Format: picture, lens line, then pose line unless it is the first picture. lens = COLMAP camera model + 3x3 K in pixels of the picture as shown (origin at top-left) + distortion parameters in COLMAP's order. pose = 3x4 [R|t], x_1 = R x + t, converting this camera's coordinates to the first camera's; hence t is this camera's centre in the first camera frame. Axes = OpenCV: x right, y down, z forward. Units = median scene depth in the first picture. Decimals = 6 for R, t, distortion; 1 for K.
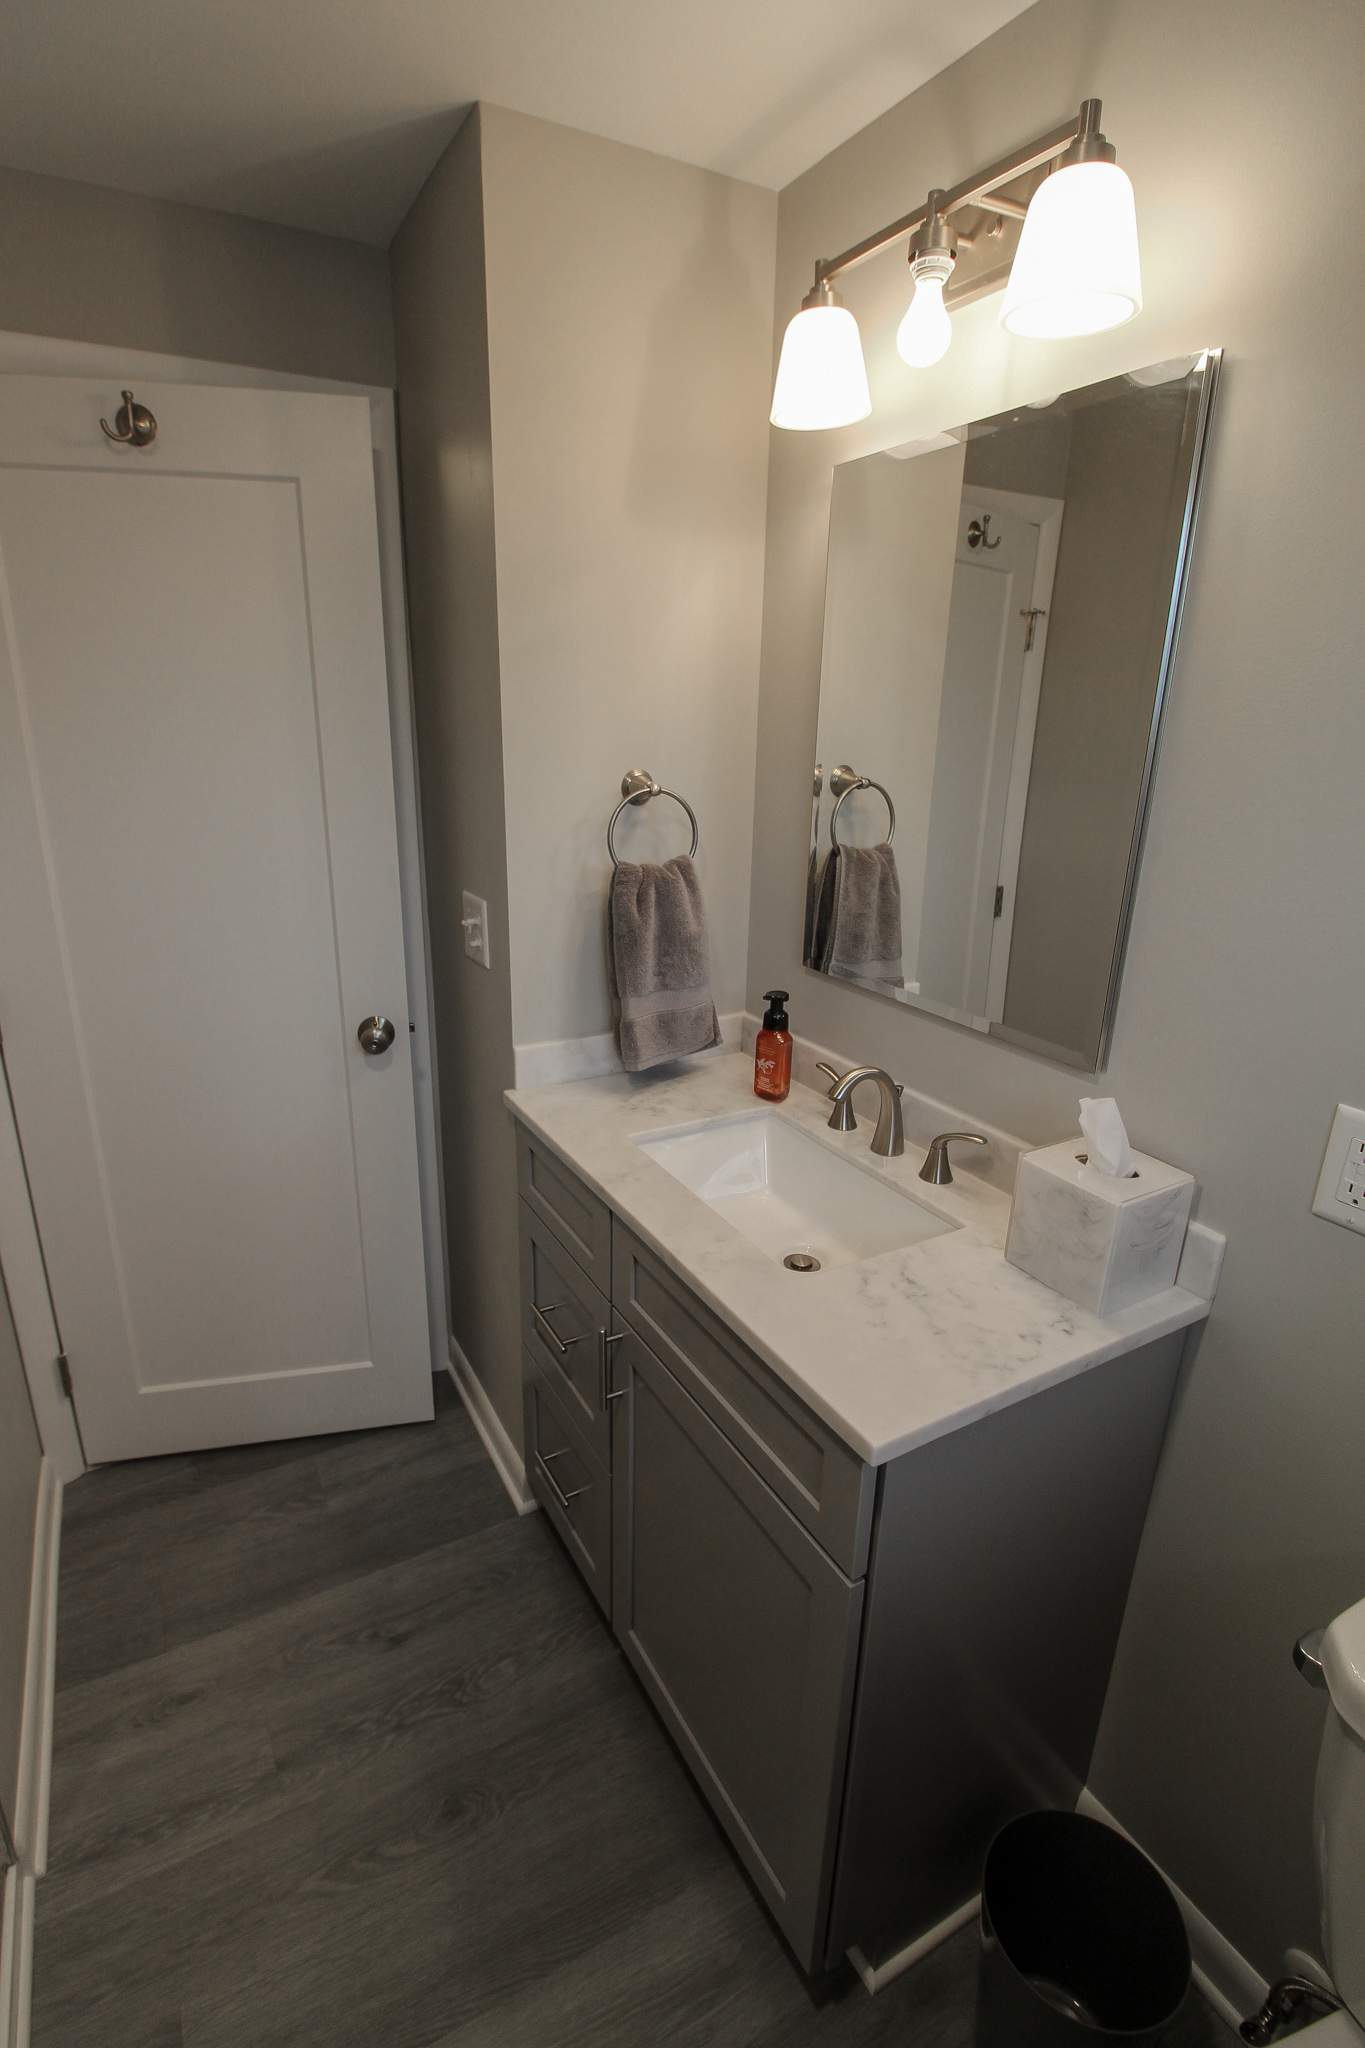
lens RADIAL K [[976.6, 0, 668.6], [0, 976.6, 1020.4], [0, 0, 1]] dist [-0.003001, -0.007643]
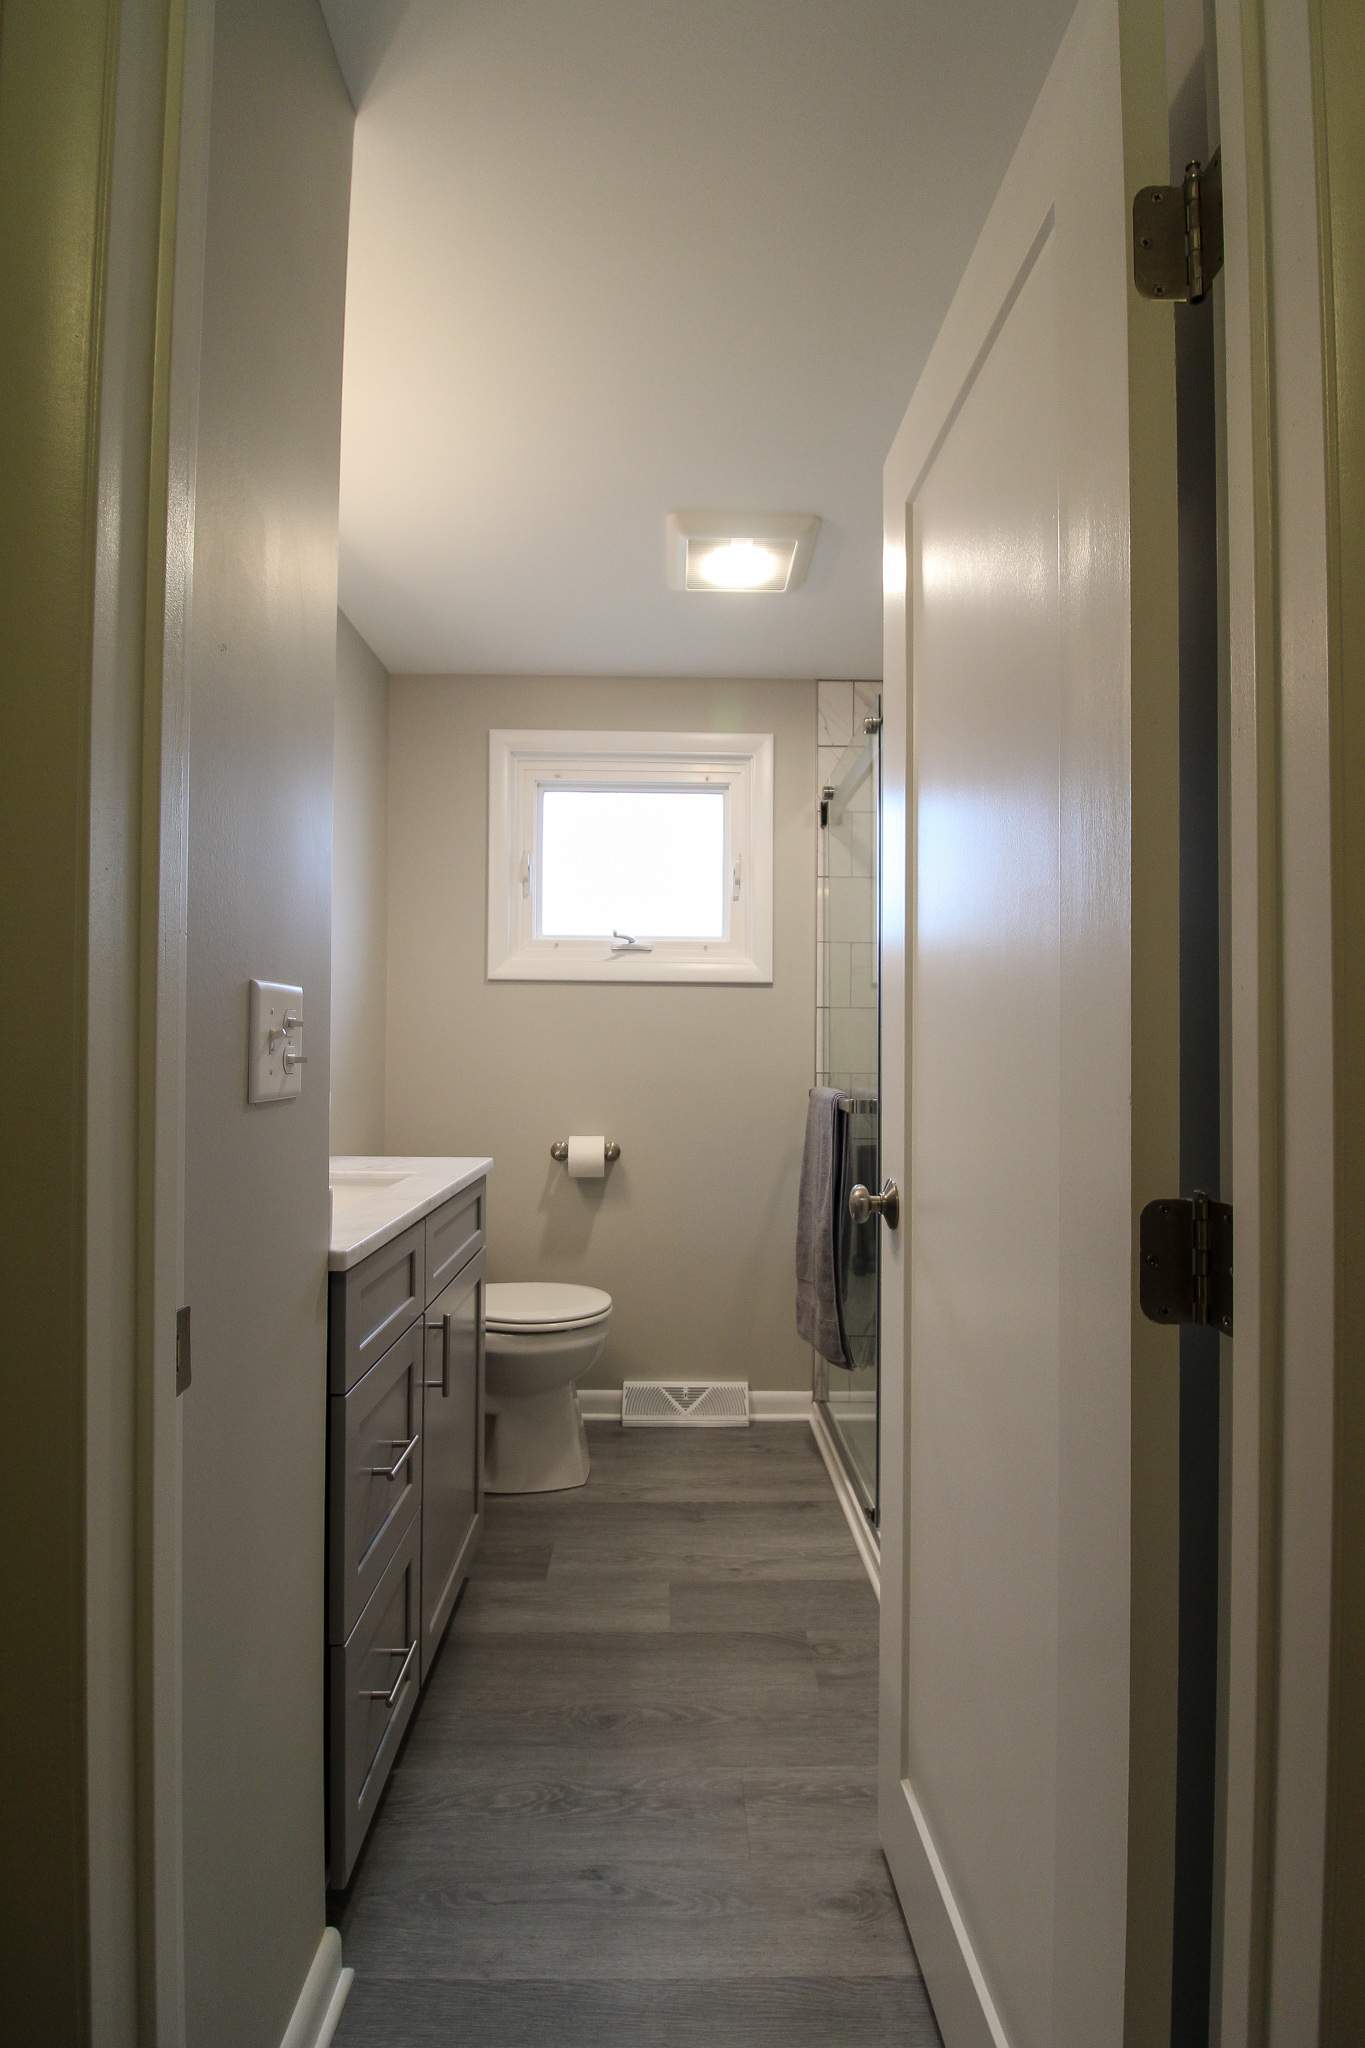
lens RADIAL K [[1021.2, 0, 672.3], [0, 1021.2, 1040.9], [0, 0, 1]] dist [-0.005038, -0.012372]
pose [[-0.877147, -0.012815, 0.480051, -0.834936], [0.129793, 0.956114, 0.262680, -0.263545], [-0.462350, 0.292716, -0.836989, 1.686412]]
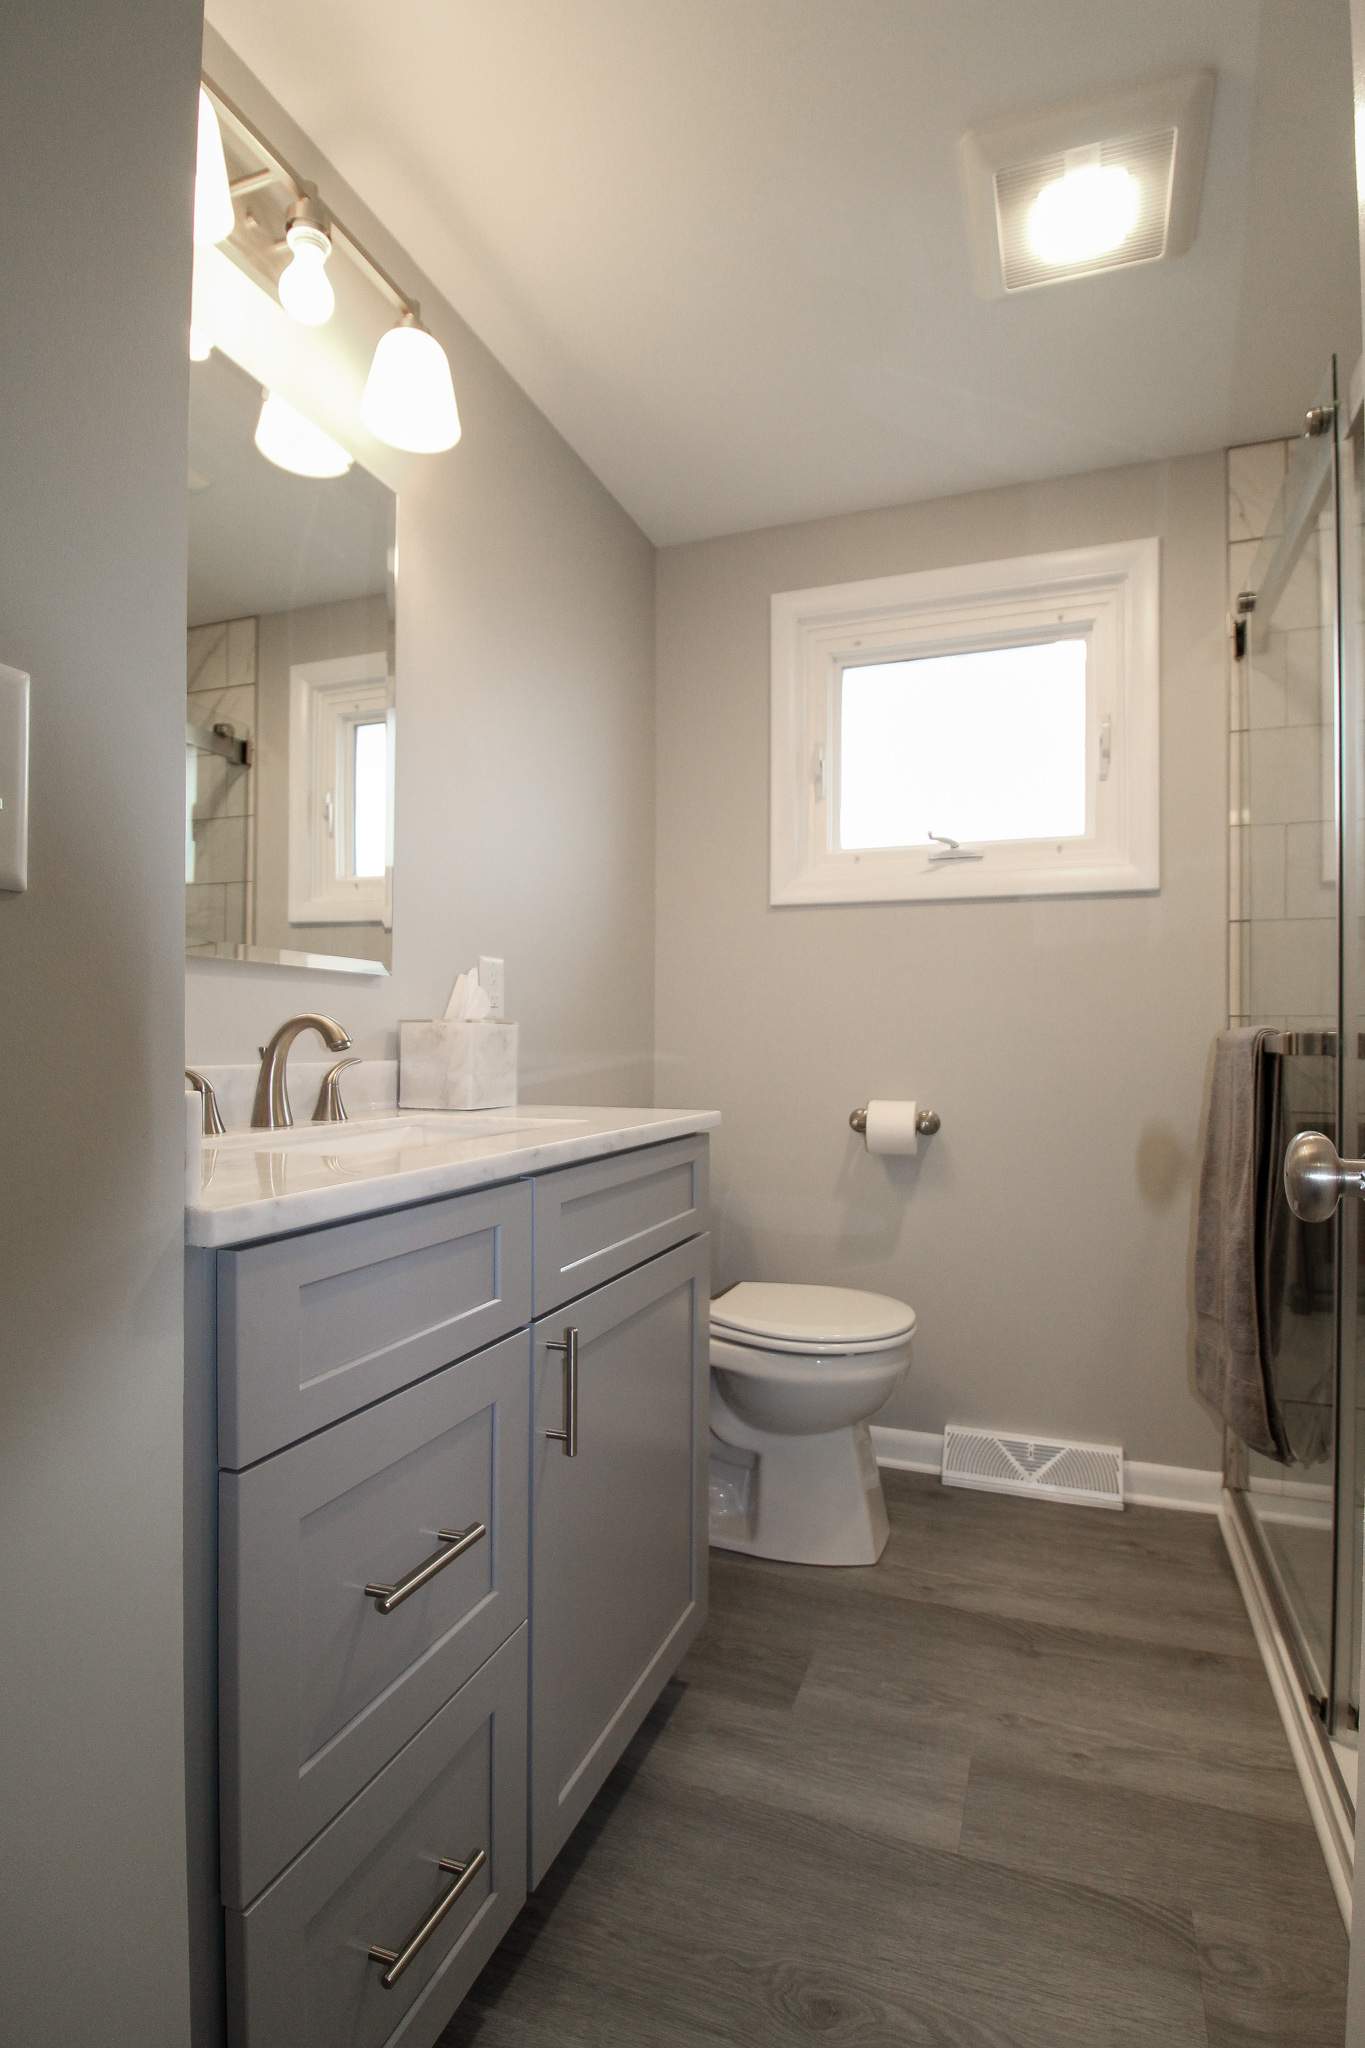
lens RADIAL K [[1021.2, 0, 672.3], [0, 1021.2, 1040.9], [0, 0, 1]] dist [-0.005038, -0.012372]
pose [[-0.644786, -0.013369, 0.764246, -0.680197], [0.219983, 0.954299, 0.202290, -0.038483], [-0.732023, 0.298555, -0.612378, 1.278031]]
